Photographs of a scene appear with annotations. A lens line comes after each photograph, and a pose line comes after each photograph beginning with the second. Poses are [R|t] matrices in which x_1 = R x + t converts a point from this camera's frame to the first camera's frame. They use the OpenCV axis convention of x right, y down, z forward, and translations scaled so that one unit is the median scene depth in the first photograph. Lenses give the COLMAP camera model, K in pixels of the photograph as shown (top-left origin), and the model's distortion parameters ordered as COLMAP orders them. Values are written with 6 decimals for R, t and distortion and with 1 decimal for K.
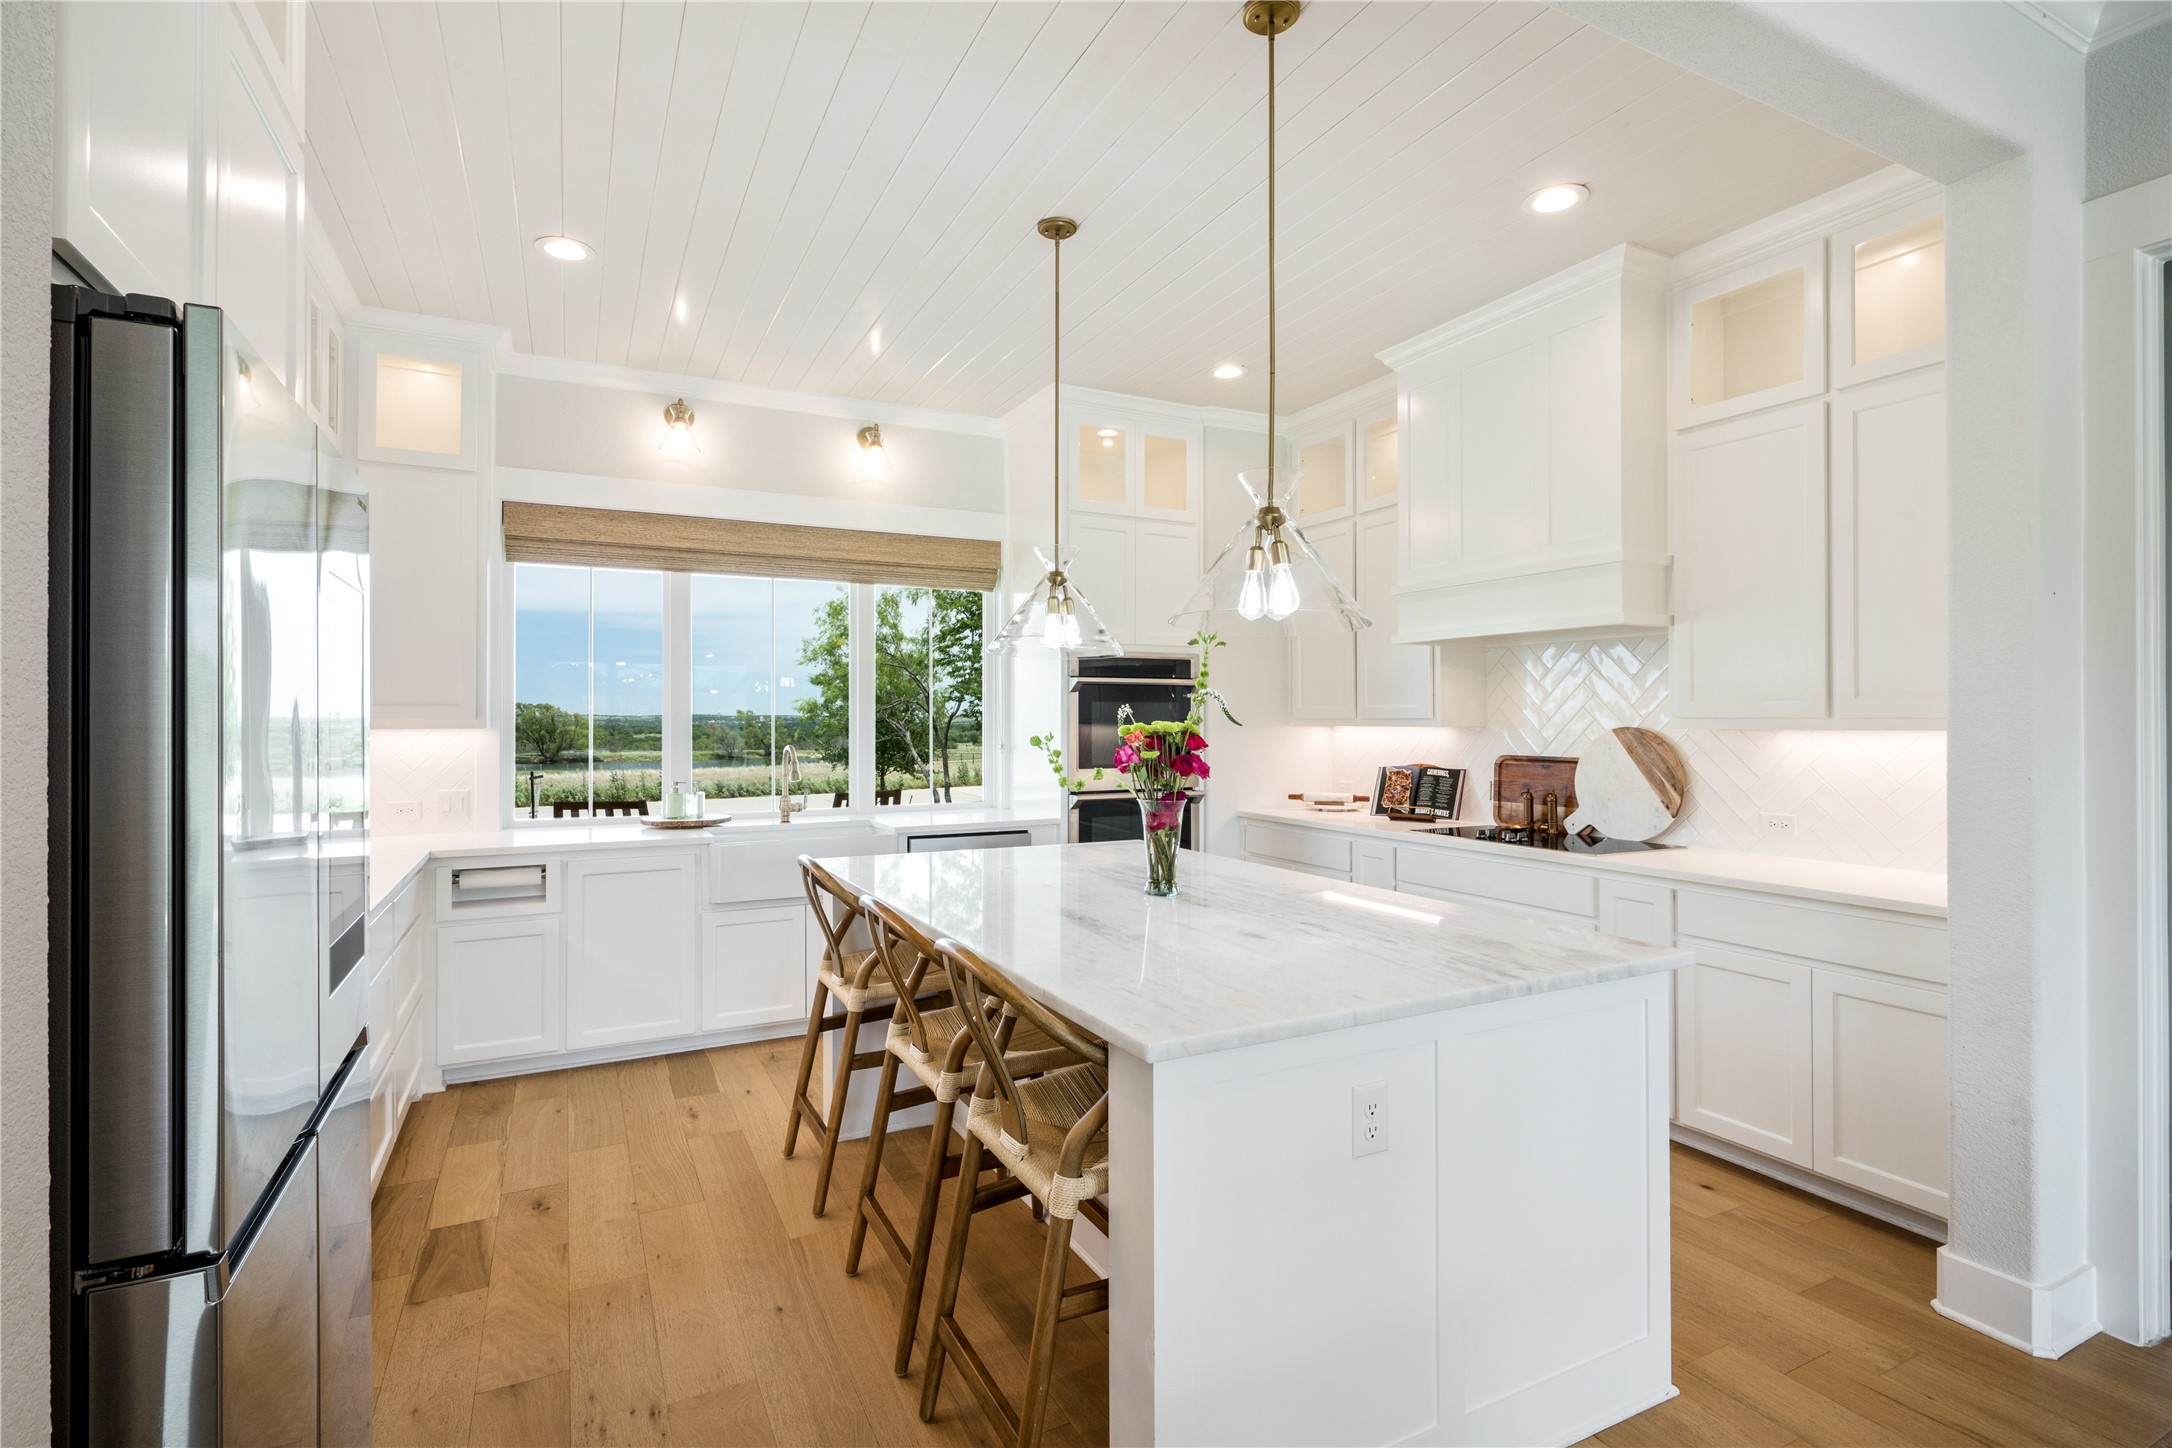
lens RADIAL K [[1029.3, 0, 1082.2], [0, 1029.3, 715.9], [0, 0, 1]] dist [0.004816, 0.000706]
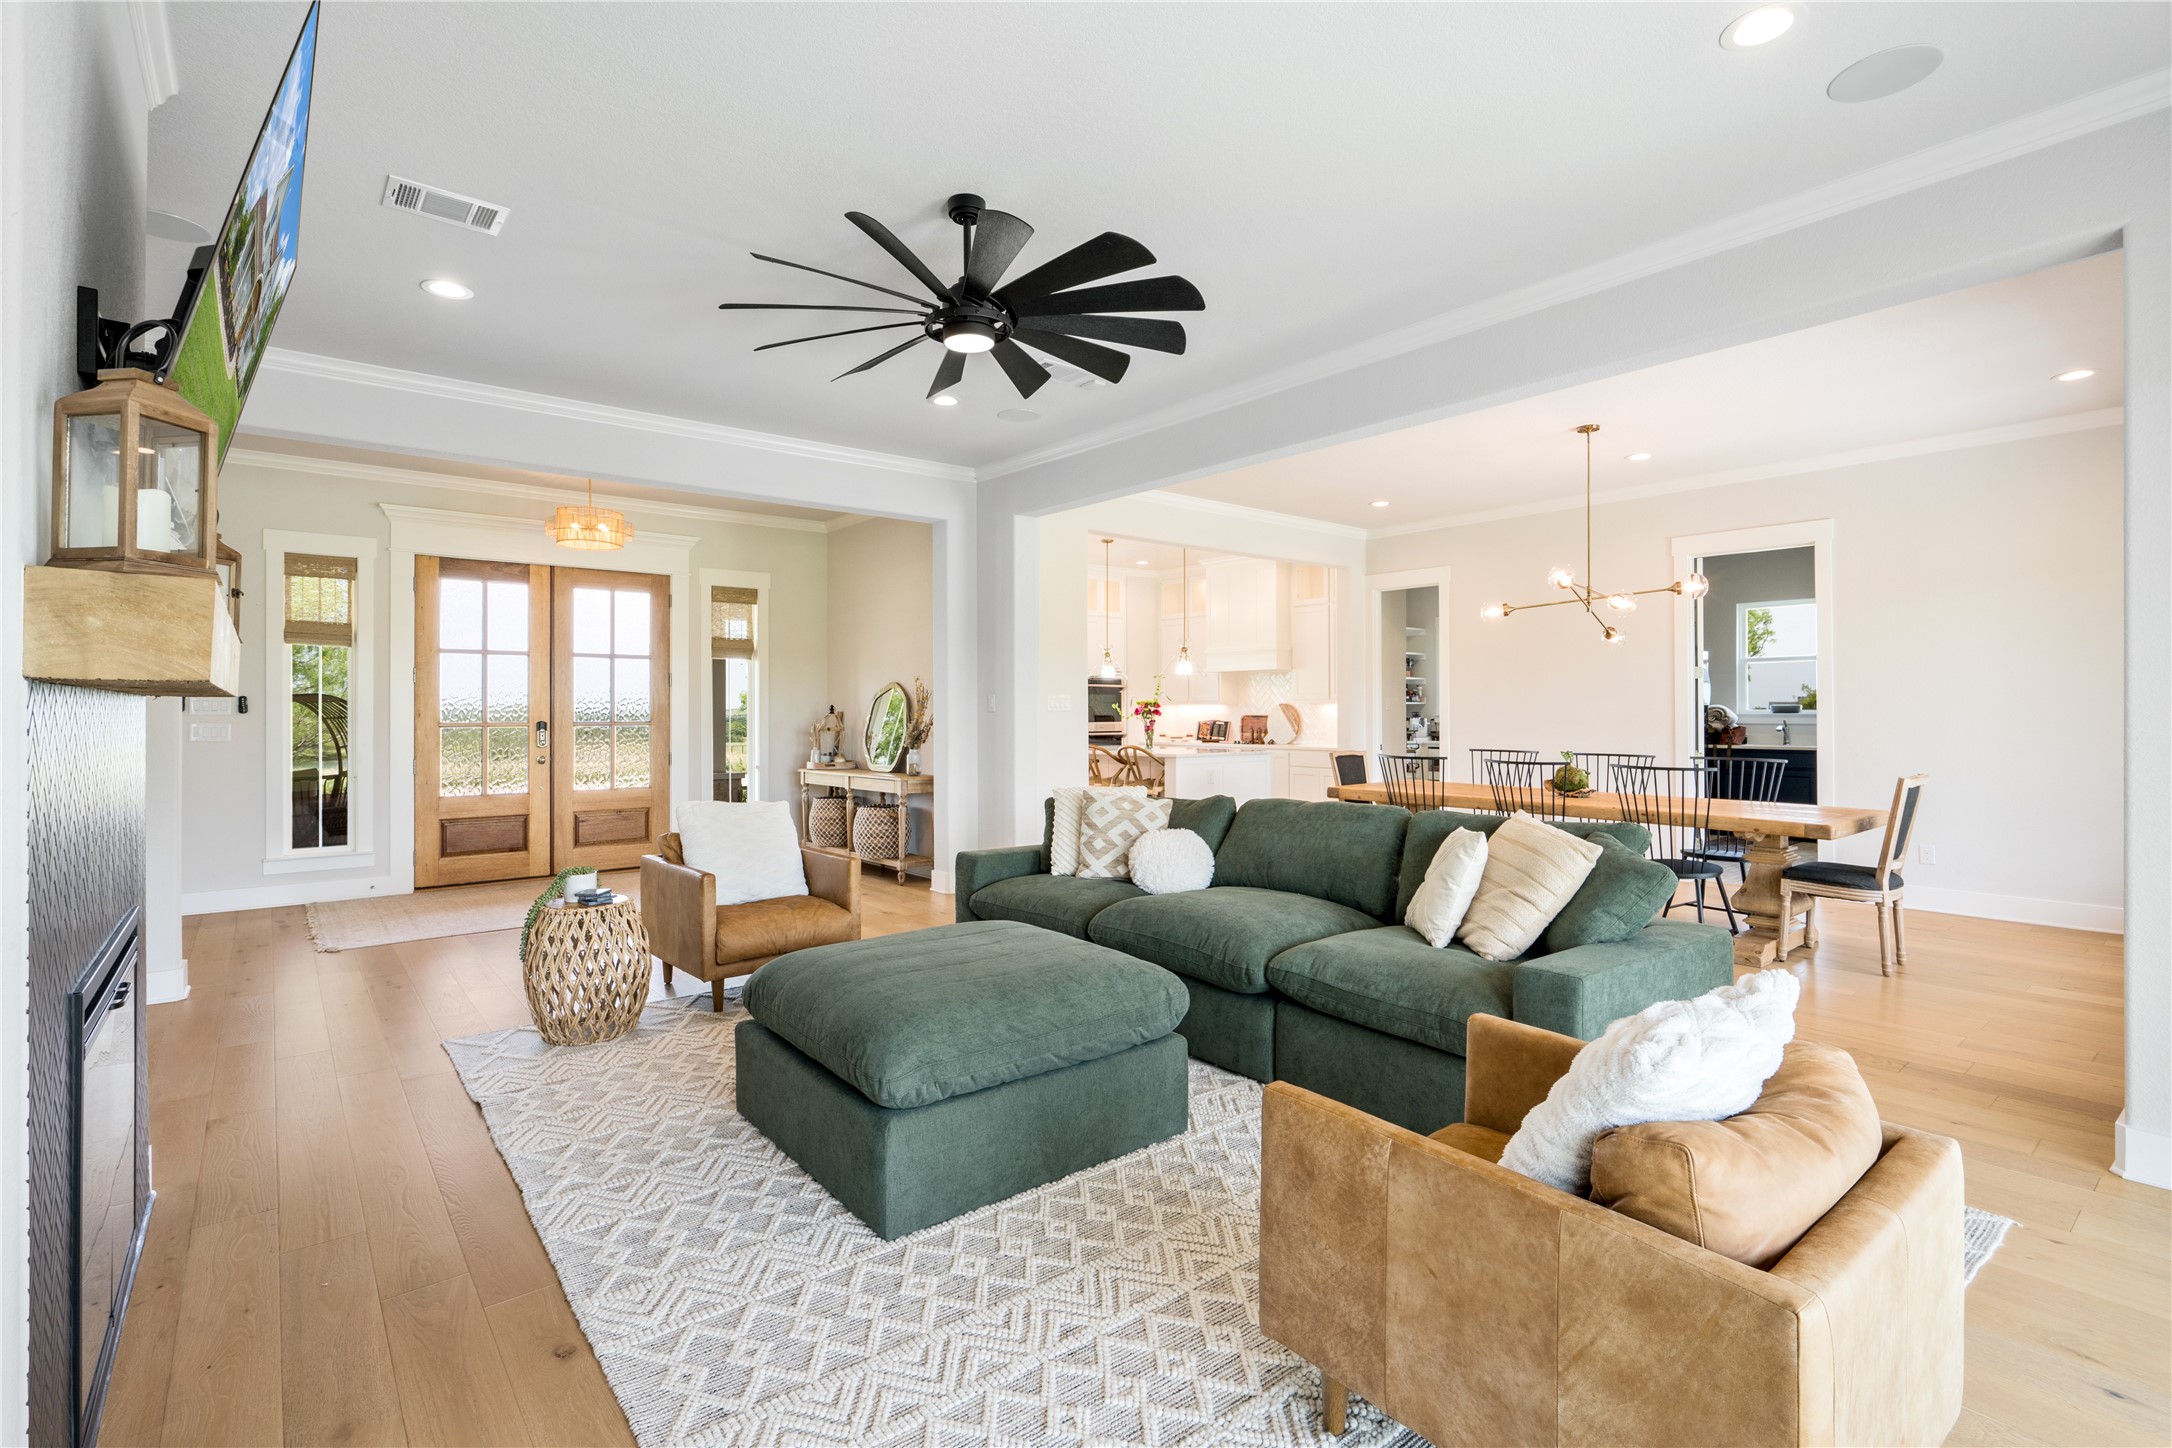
lens RADIAL K [[1006.7, 0, 1079.3], [0, 1006.7, 717.5], [0, 0, 1]] dist [-0.020409, 0.000380]
pose [[0.978038, -0.009012, 0.208231, -0.521569], [0.007282, 0.999932, 0.009074, 0.016947], [-0.208299, -0.007358, 0.978038, -1.384063]]
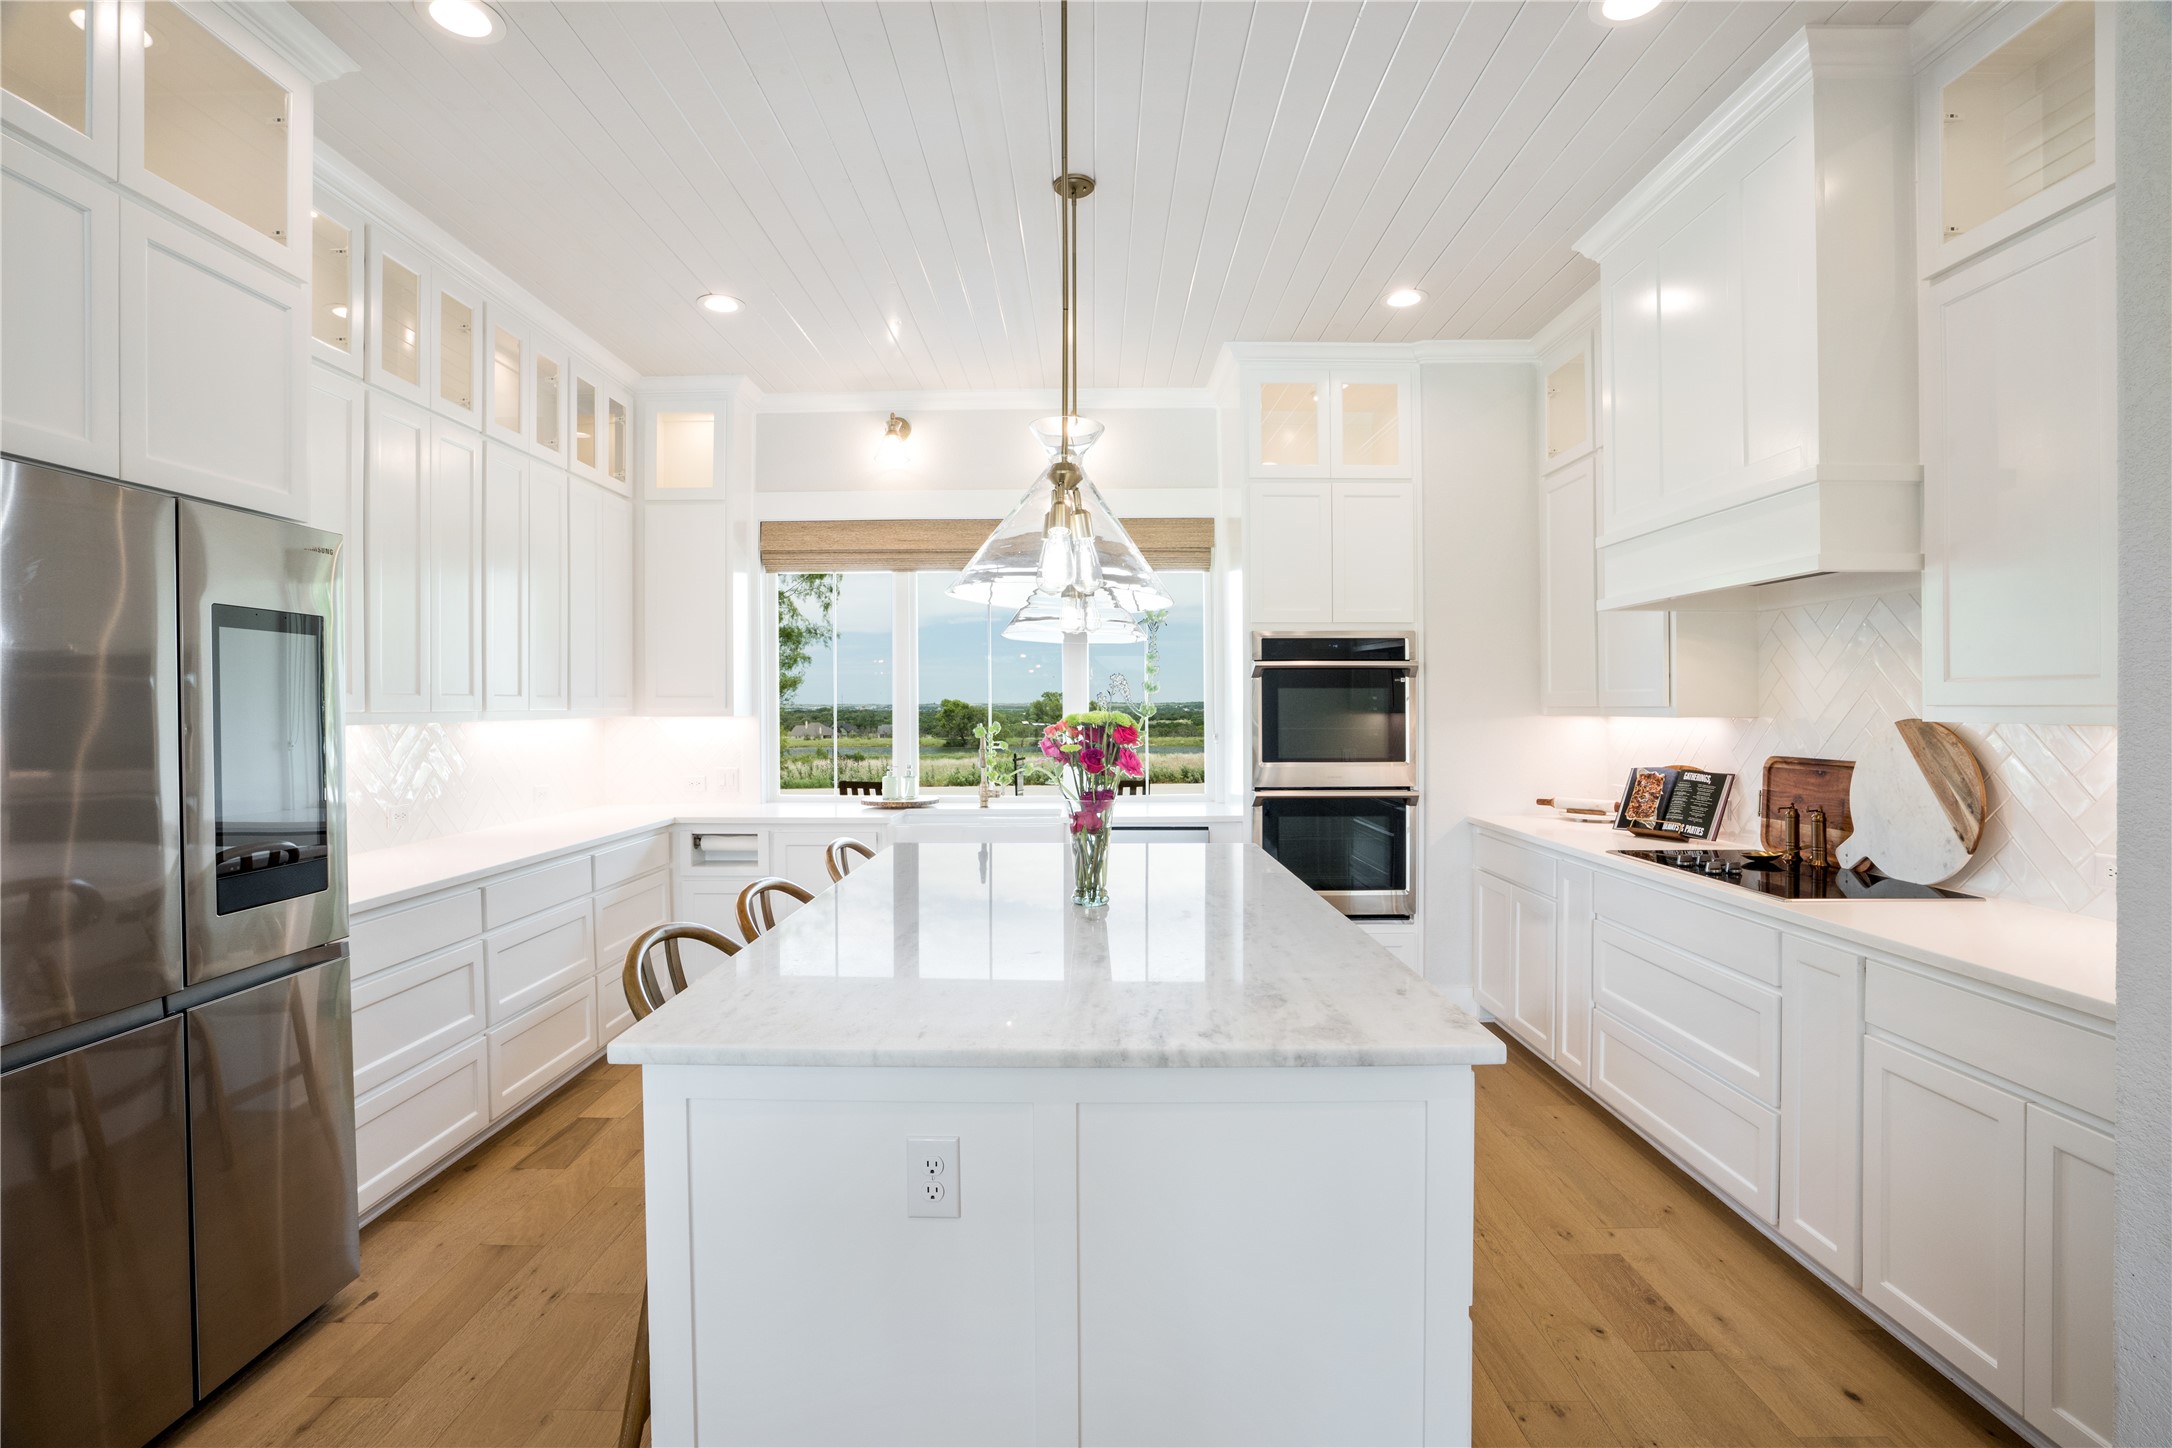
lens RADIAL K [[1049.0, 0, 1063.5], [0, 1049.0, 721.8], [0, 0, 1]] dist [-0.061939, 0.025949]
pose [[0.884714, 0.004902, -0.466108, 0.289026], [0.003541, 0.999845, 0.017238, -0.000881], [0.466120, -0.016901, 0.884560, 0.110611]]
